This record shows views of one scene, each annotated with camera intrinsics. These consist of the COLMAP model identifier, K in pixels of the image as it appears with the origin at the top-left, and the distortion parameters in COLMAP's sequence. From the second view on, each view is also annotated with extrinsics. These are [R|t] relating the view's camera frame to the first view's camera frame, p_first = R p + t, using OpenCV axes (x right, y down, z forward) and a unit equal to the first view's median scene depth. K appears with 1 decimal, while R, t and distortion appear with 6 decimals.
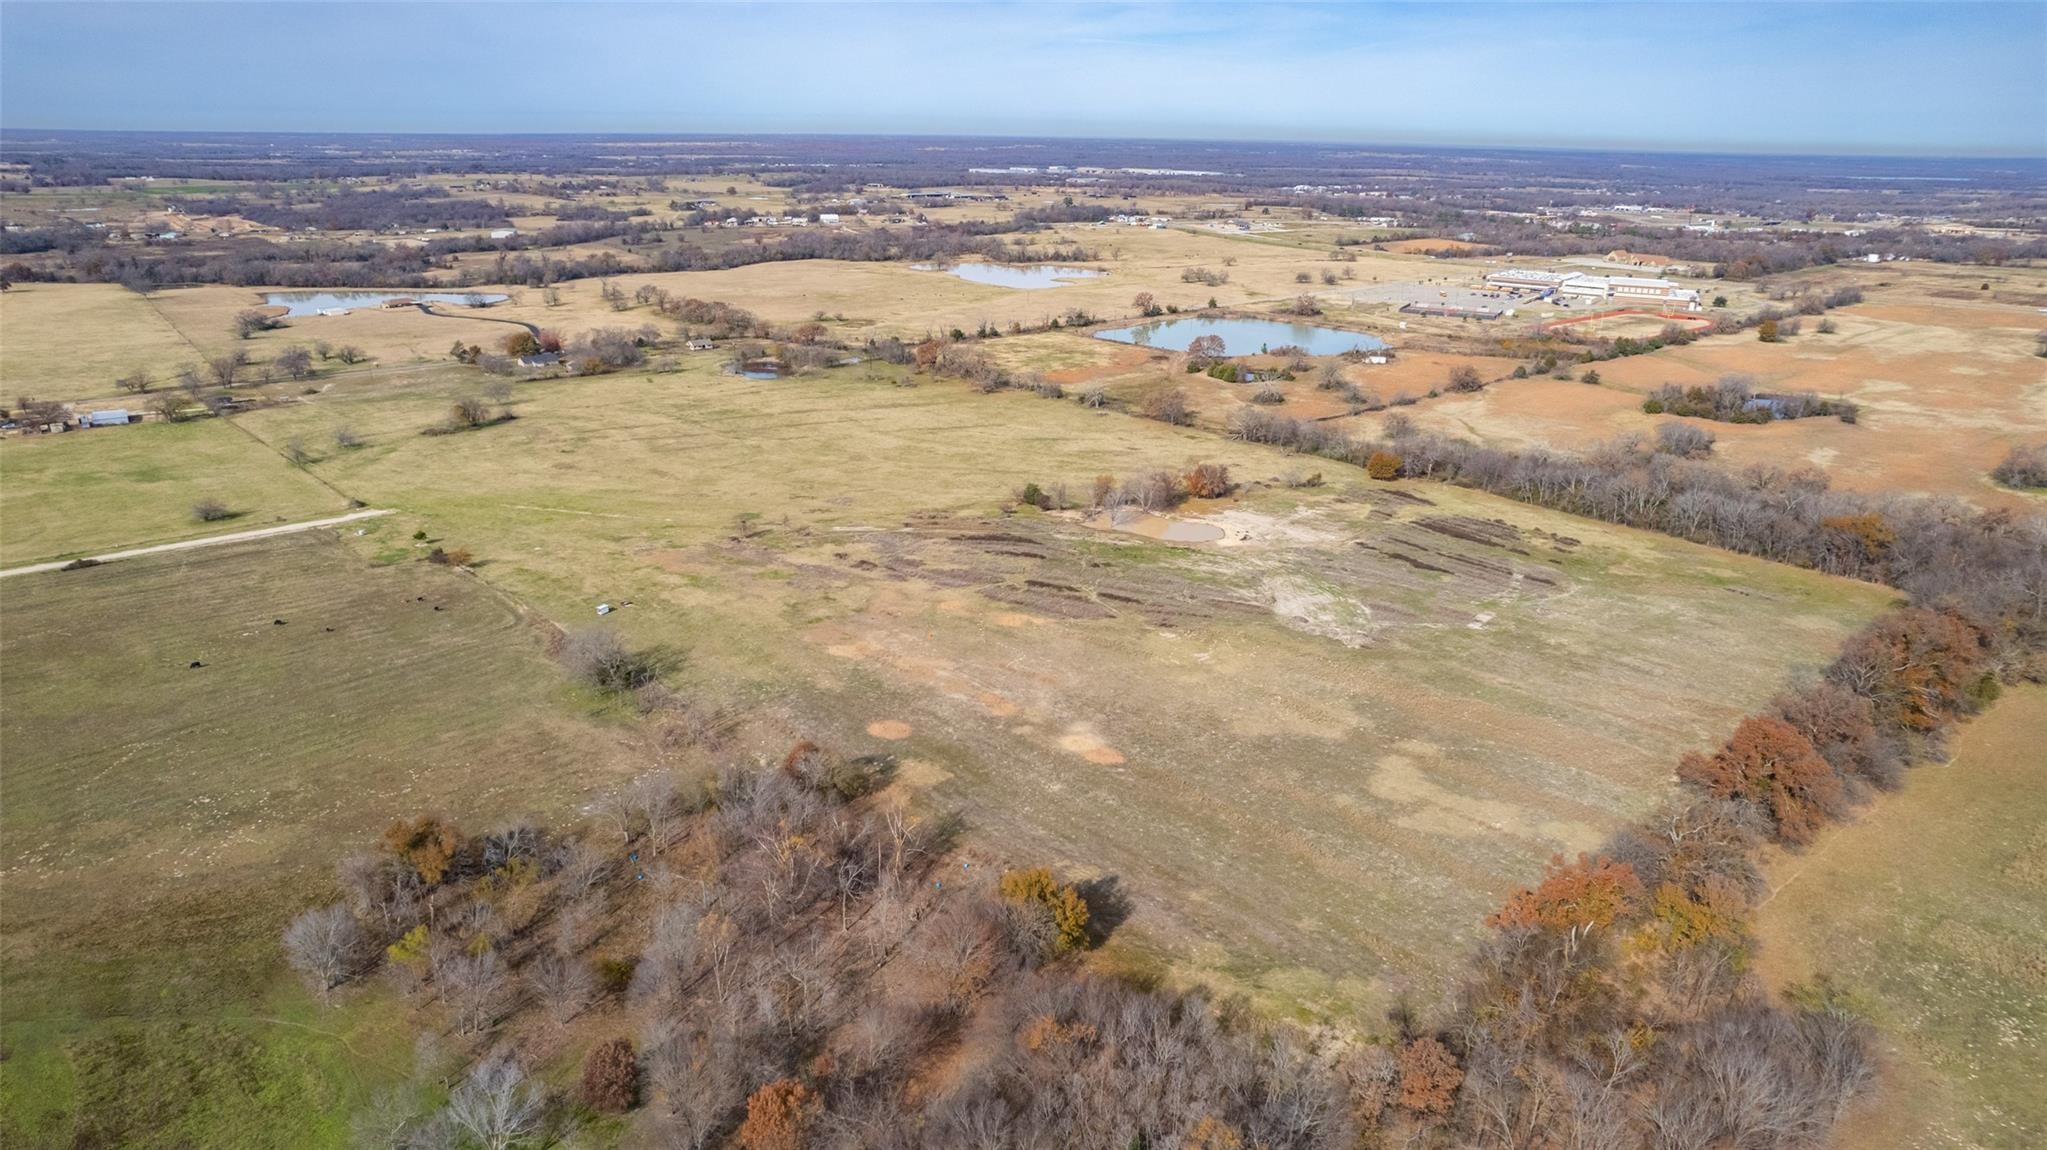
lens RADIAL K [[1315.7, 0, 1032.7], [0, 1315.7, 570.5], [0, 0, 1]] dist [-0.075767, 0.068198]
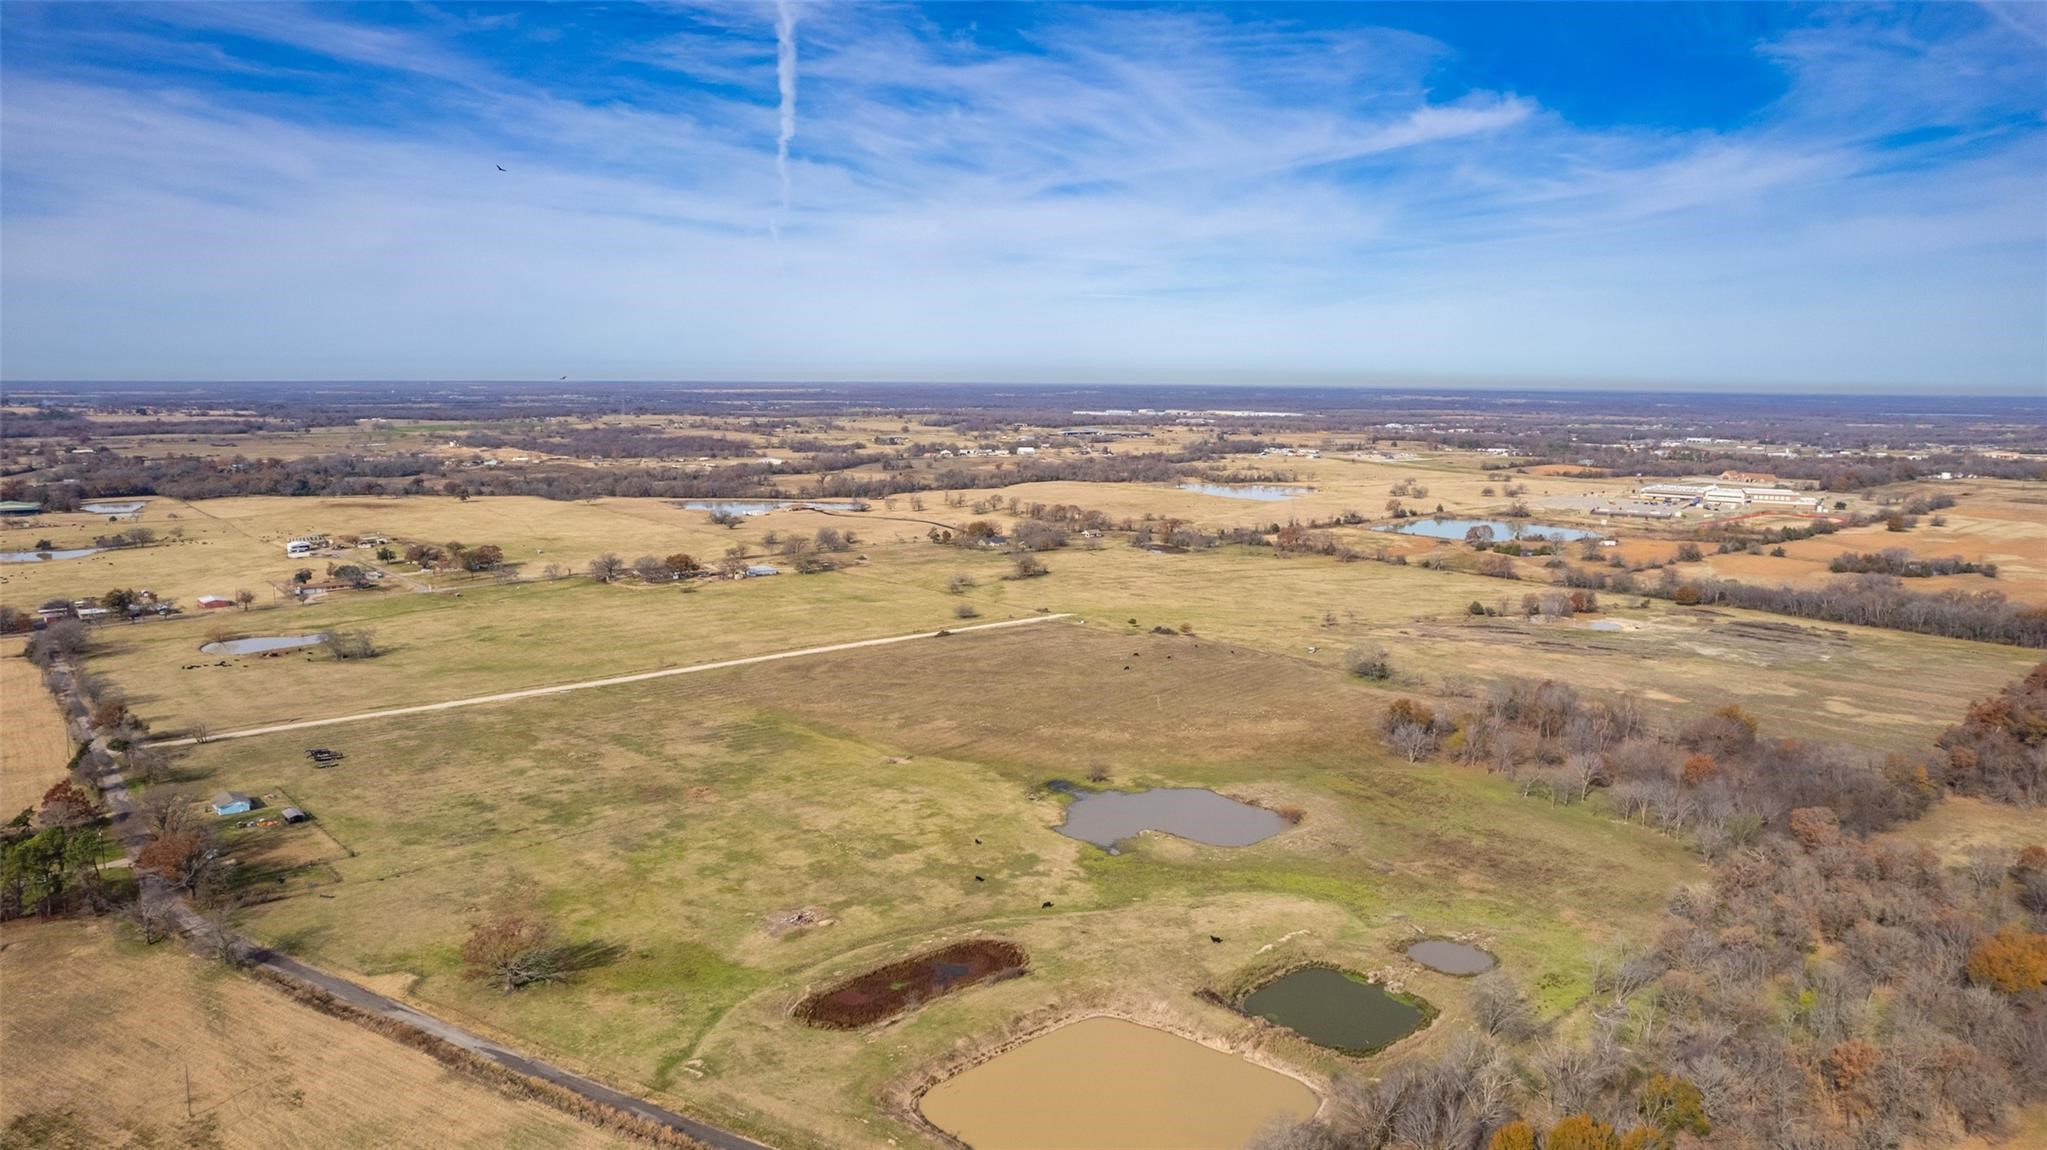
lens RADIAL K [[1315.7, 0, 1032.7], [0, 1315.7, 570.5], [0, 0, 1]] dist [-0.075767, 0.068198]
pose [[0.999689, -0.002211, -0.024843, -0.226489], [-0.002261, 0.983922, -0.178583, 0.081255], [0.024839, 0.178584, 0.983611, -0.240198]]
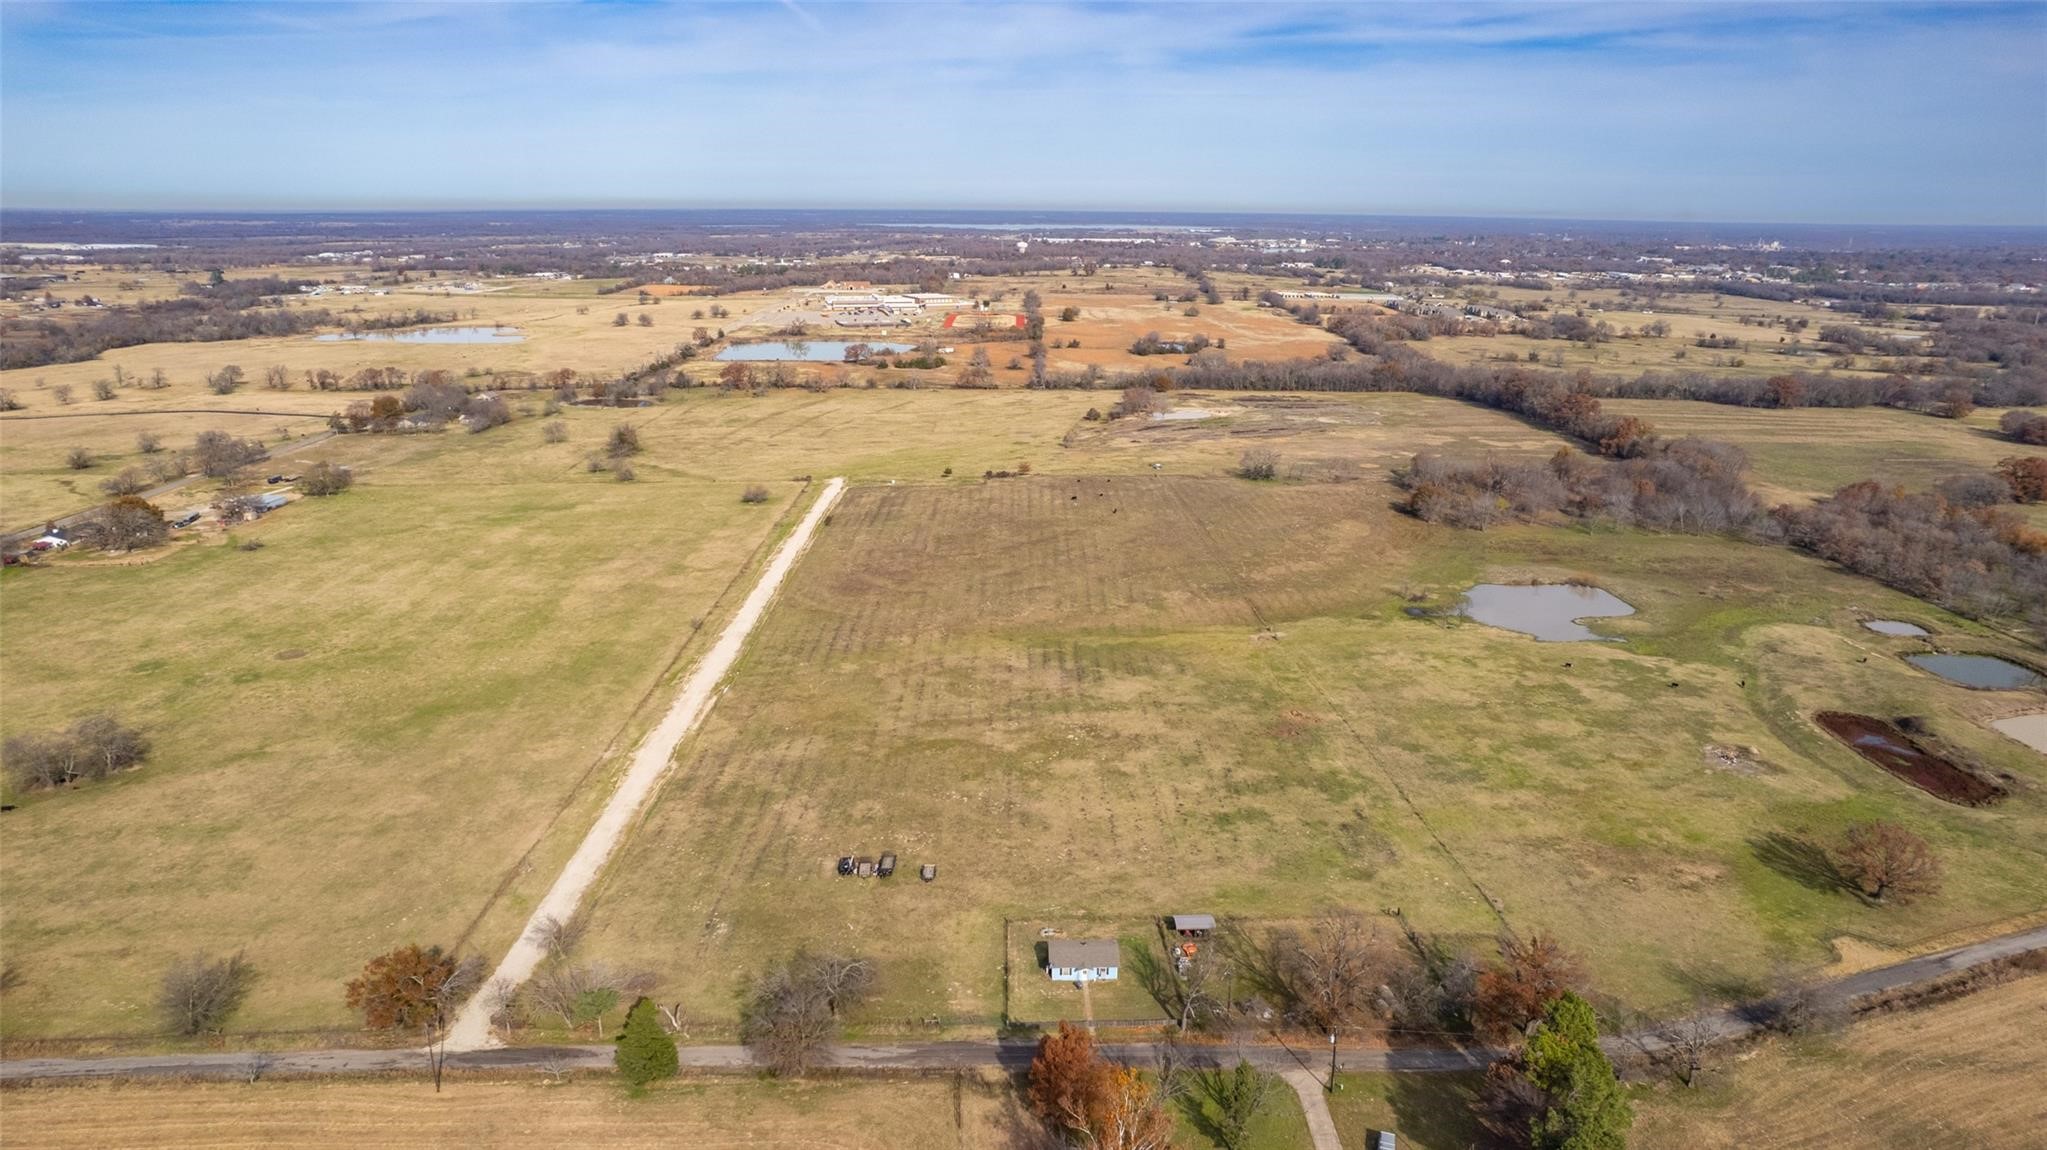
lens RADIAL K [[1315.7, 0, 1032.7], [0, 1315.7, 570.5], [0, 0, 1]] dist [-0.075767, 0.068198]
pose [[0.657561, -0.209663, 0.723640, -0.610012], [0.241854, 0.968405, 0.060811, 0.005577], [-0.713527, 0.135028, 0.687493, -0.021948]]
